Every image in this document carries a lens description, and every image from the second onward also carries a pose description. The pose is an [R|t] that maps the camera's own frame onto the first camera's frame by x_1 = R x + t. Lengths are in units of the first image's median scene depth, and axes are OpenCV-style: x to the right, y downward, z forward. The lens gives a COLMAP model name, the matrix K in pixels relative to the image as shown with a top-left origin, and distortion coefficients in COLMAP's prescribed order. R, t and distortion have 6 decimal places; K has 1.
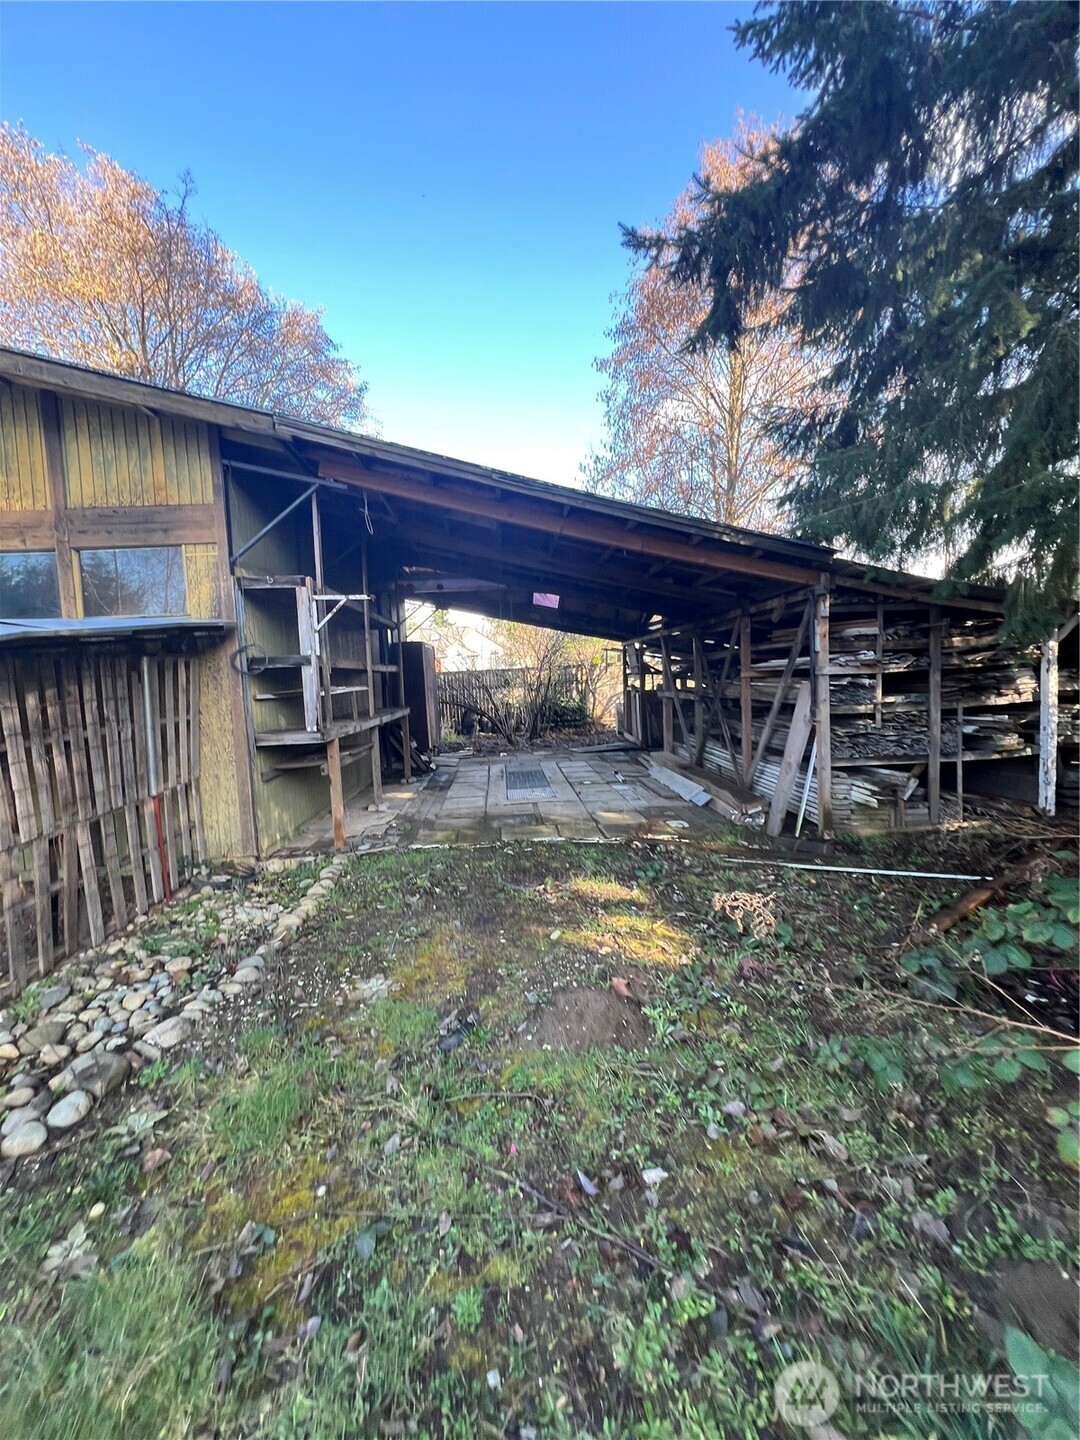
lens RADIAL K [[575.4, 0, 536.3], [0, 575.4, 716.8], [0, 0, 1]] dist [-0.000016, -0.000059]
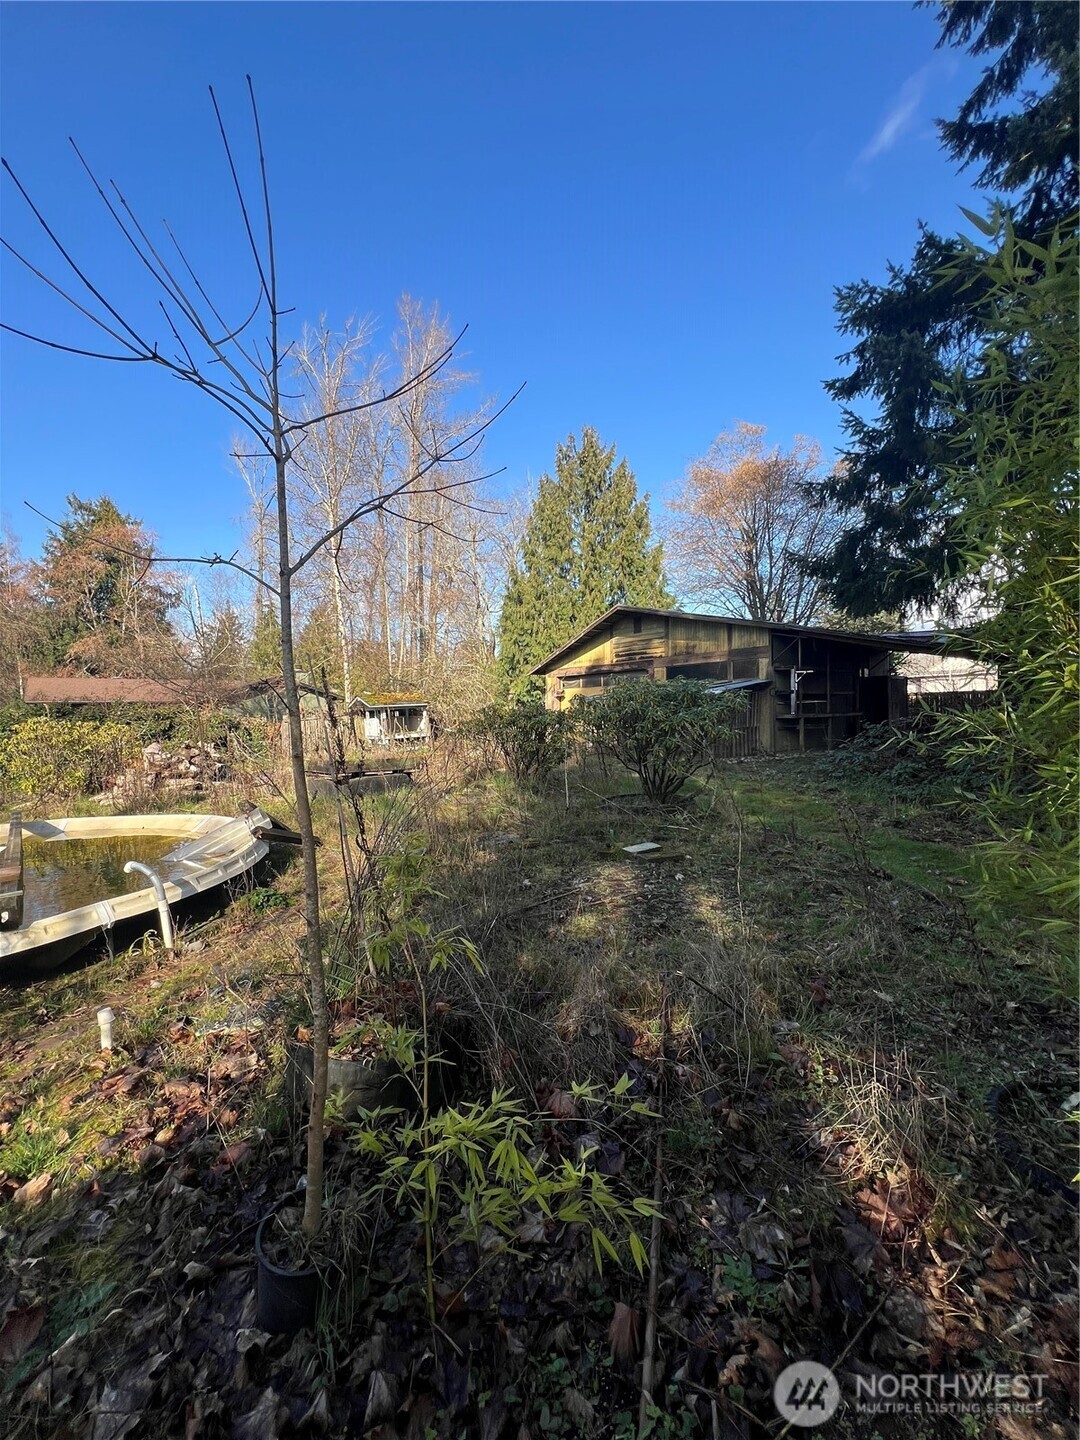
lens RADIAL K [[575.4, 0, 540.0], [0, 575.4, 716.3], [0, 0, 1]] dist [-0.000016, -0.000059]
pose [[0.610459, 0.038736, -0.791100, 1.191046], [-0.062646, 0.998036, 0.000527, 0.115347], [0.789566, 0.049237, 0.611687, -1.916081]]
